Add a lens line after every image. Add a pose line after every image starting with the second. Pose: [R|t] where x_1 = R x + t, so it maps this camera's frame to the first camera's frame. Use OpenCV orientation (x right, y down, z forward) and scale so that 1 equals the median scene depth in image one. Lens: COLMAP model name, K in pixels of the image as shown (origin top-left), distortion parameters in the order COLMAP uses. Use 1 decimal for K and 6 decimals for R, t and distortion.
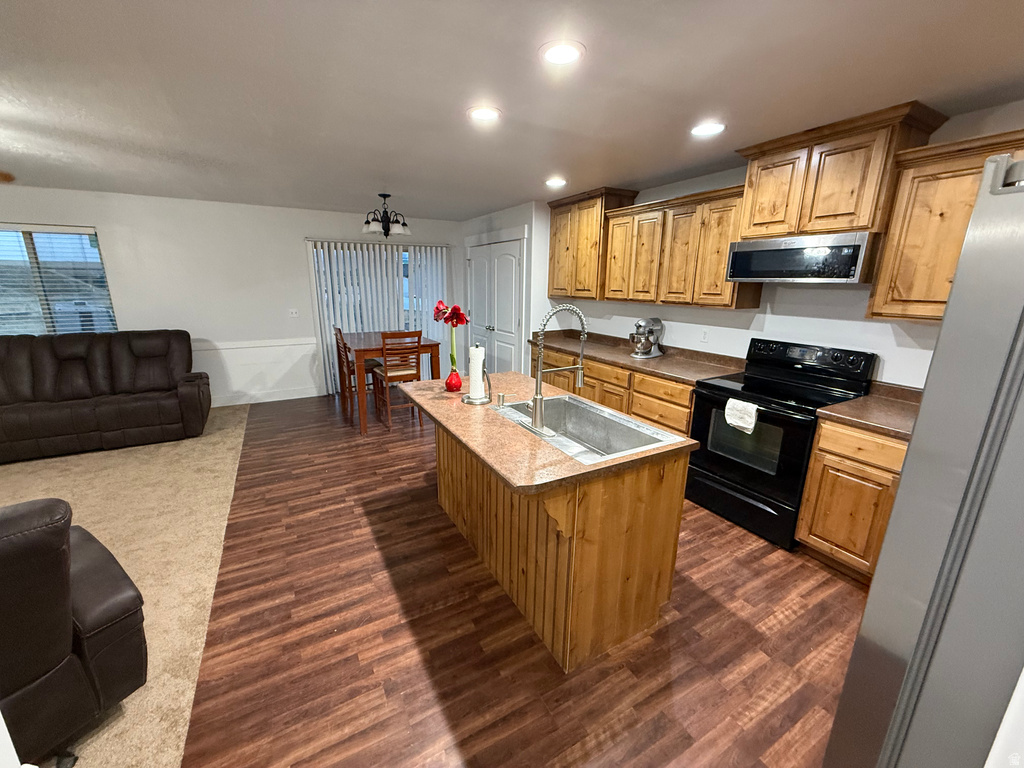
lens RADIAL K [[405.7, 0, 506.8], [0, 405.7, 382.6], [0, 0, 1]] dist [-0.001078, -0.000013]
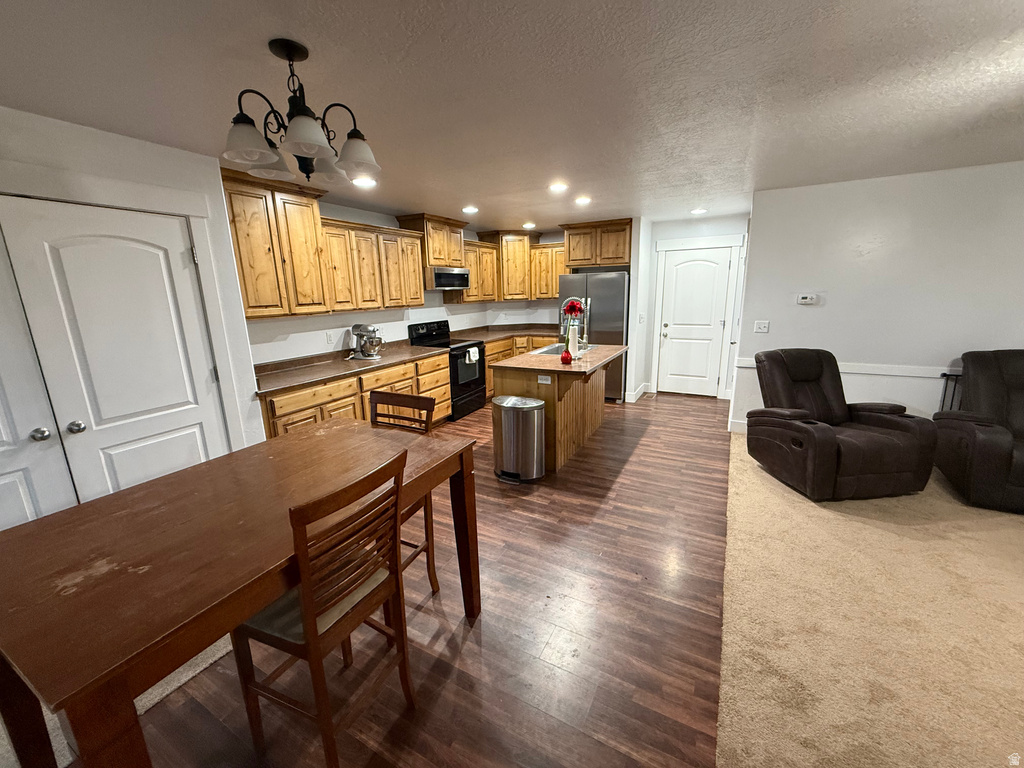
lens RADIAL K [[405.7, 0, 506.8], [0, 405.7, 382.6], [0, 0, 1]] dist [-0.001078, -0.000013]
pose [[-0.529239, -0.186489, 0.827724, -1.002387], [0.226672, 0.909013, 0.349735, -0.385171], [-0.817634, 0.372715, -0.438814, 1.502591]]
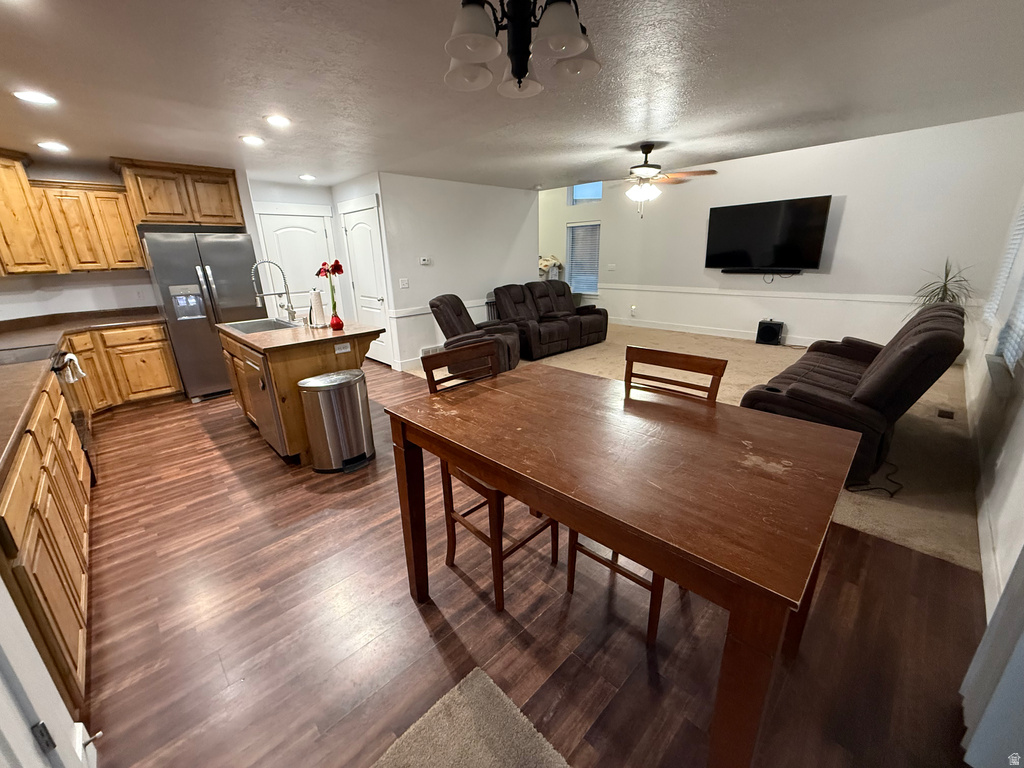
lens RADIAL K [[405.7, 0, 506.8], [0, 405.7, 382.6], [0, 0, 1]] dist [-0.001078, -0.000013]
pose [[-0.965739, 0.091287, -0.242929, -0.268582], [-0.049043, 0.855024, 0.516264, -0.444867], [0.254838, 0.510490, -0.821253, 1.900593]]
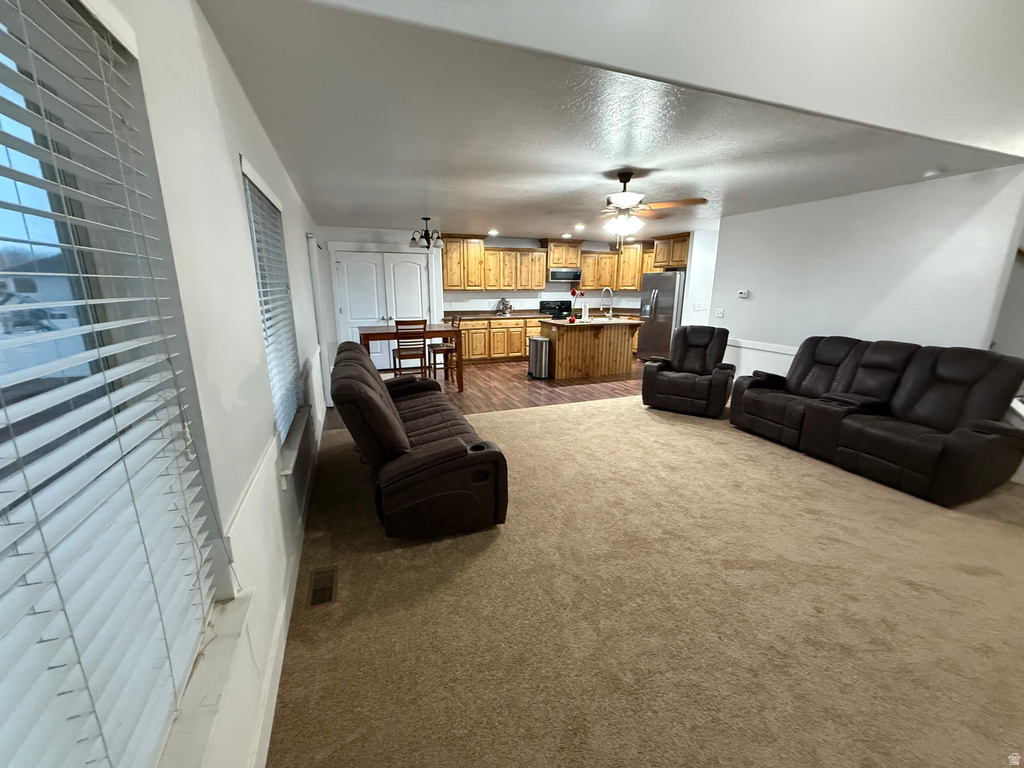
lens RADIAL K [[405.7, 0, 506.8], [0, 405.7, 382.6], [0, 0, 1]] dist [-0.001078, -0.000013]
pose [[0.144224, -0.241846, 0.959536, -2.315652], [0.240703, 0.949124, 0.203043, -0.204245], [-0.959824, 0.201680, 0.195100, 0.798018]]
